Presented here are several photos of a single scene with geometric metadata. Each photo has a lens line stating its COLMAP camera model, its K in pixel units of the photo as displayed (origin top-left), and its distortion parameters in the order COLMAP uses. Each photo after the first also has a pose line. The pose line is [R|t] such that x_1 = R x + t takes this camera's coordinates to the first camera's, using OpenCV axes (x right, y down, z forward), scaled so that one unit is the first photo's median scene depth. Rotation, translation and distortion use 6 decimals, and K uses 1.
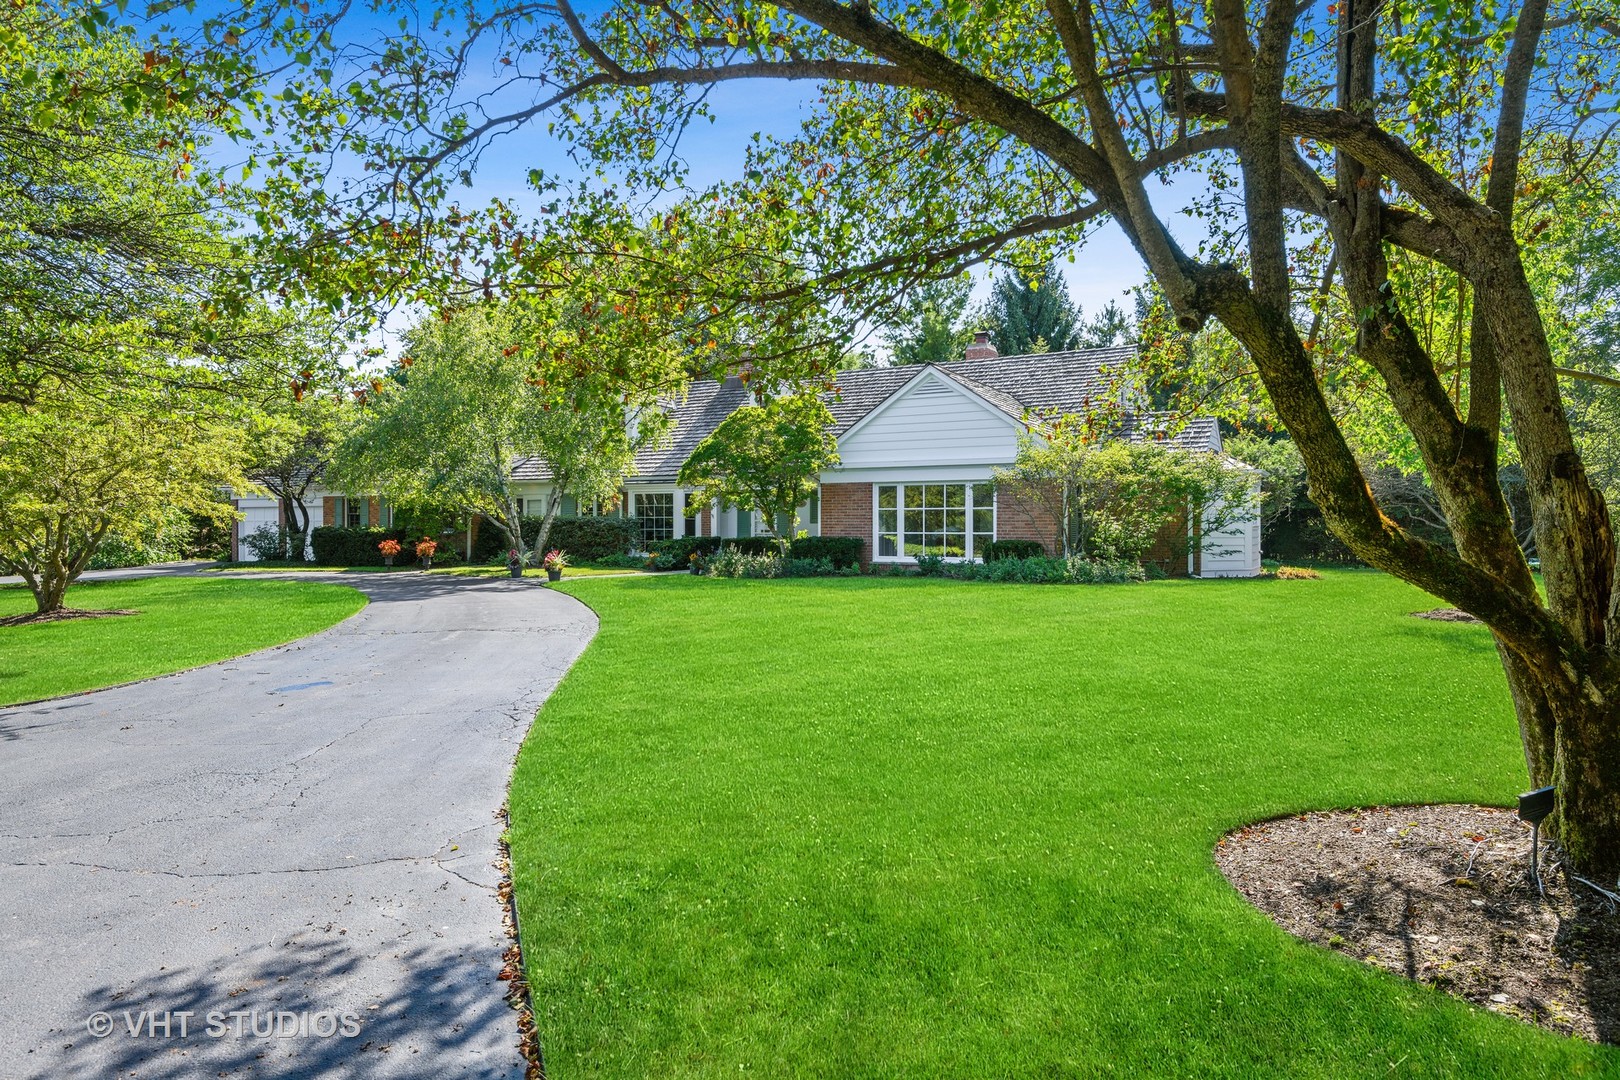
lens RADIAL K [[1038.2, 0, 818.3], [0, 1038.2, 534.9], [0, 0, 1]] dist [0.031441, 0.001040]
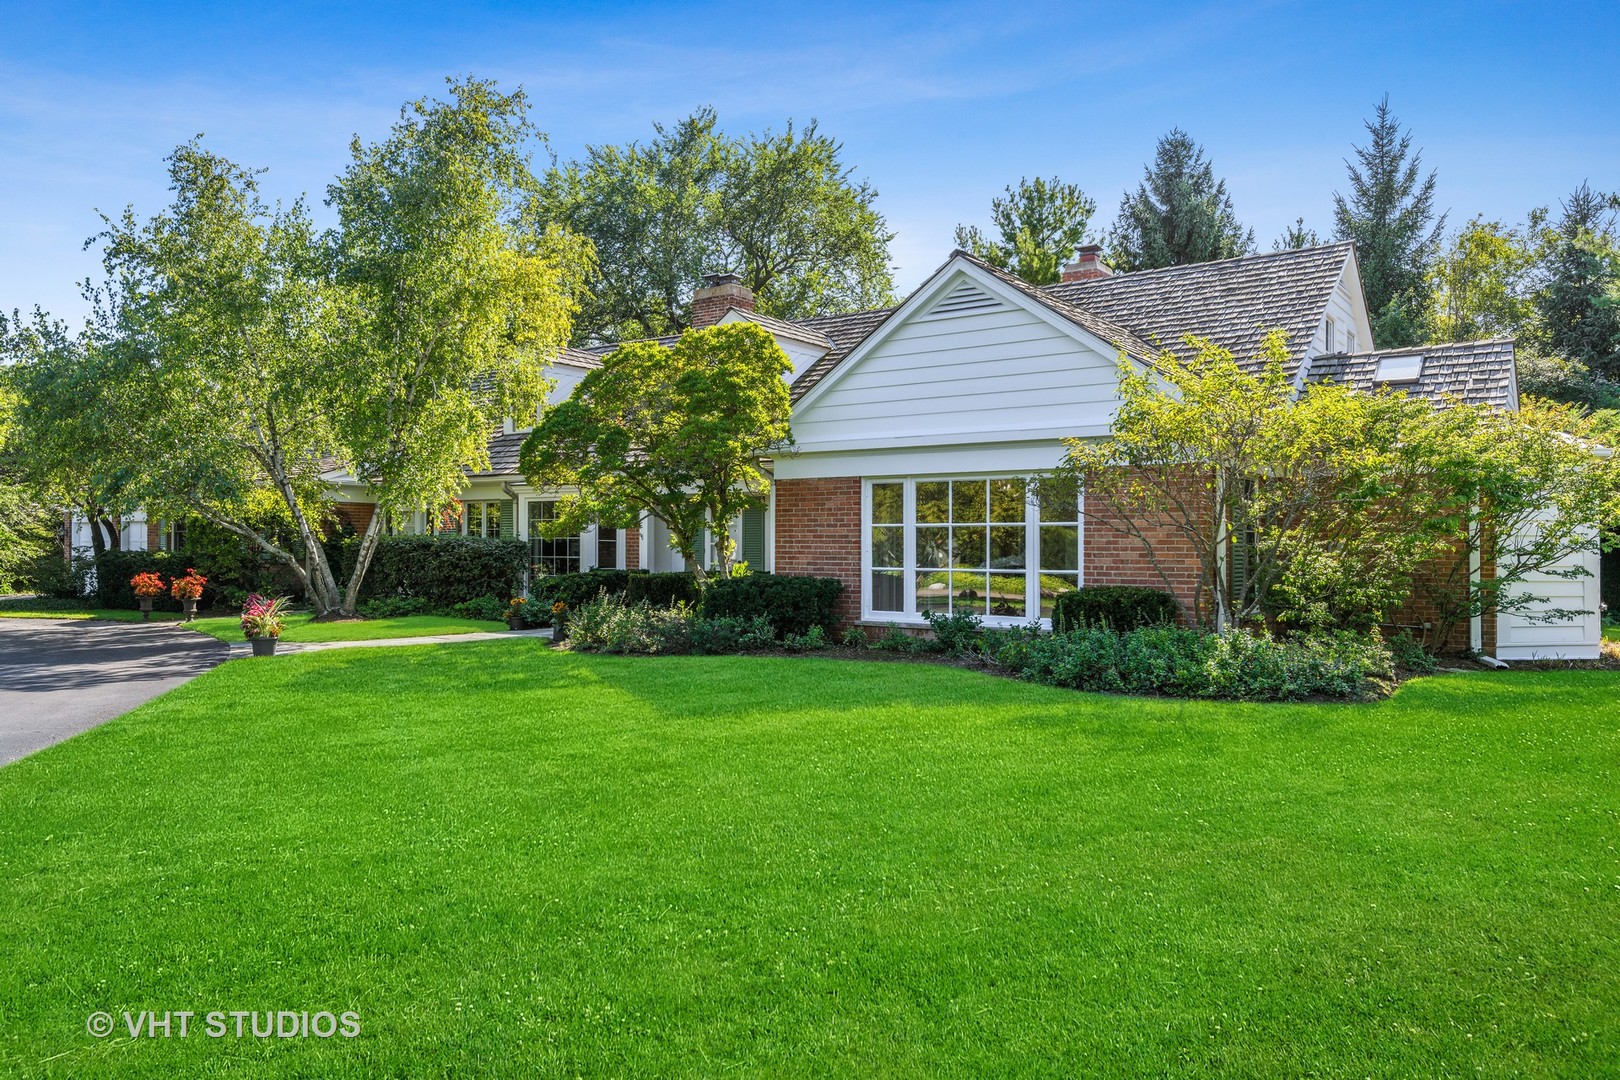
lens RADIAL K [[1131.7, 0, 799.5], [0, 1131.7, 542.4], [0, 0, 1]] dist [0.003698, -0.003605]
pose [[0.991156, 0.002128, -0.132688, 0.103151], [-0.003362, 0.999953, -0.009080, -0.010596], [0.132662, 0.009446, 0.991116, 0.409974]]
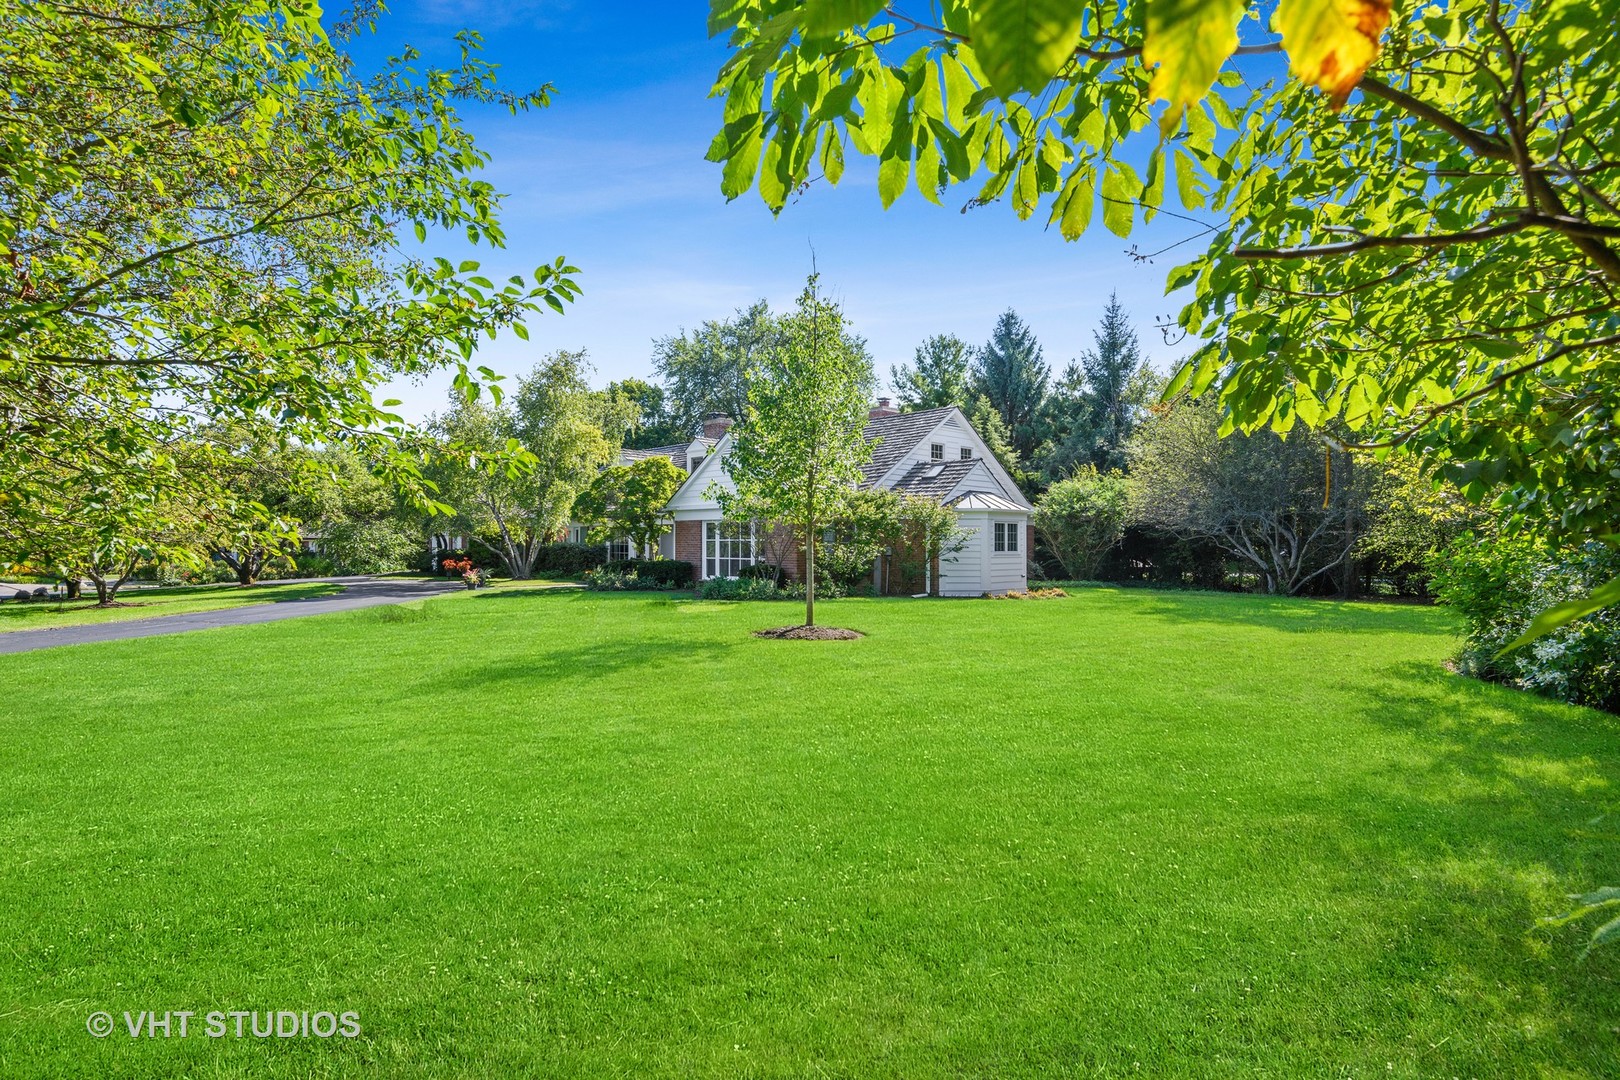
lens RADIAL K [[835.5, 0, 810.0], [0, 835.5, 539.5], [0, 0, 1]] dist [0.000943, -0.000488]
pose [[0.951147, 0.002771, -0.308726, 0.534677], [-0.007085, 0.999892, -0.012856, -0.013012], [0.308657, 0.014415, 0.951064, 0.017415]]
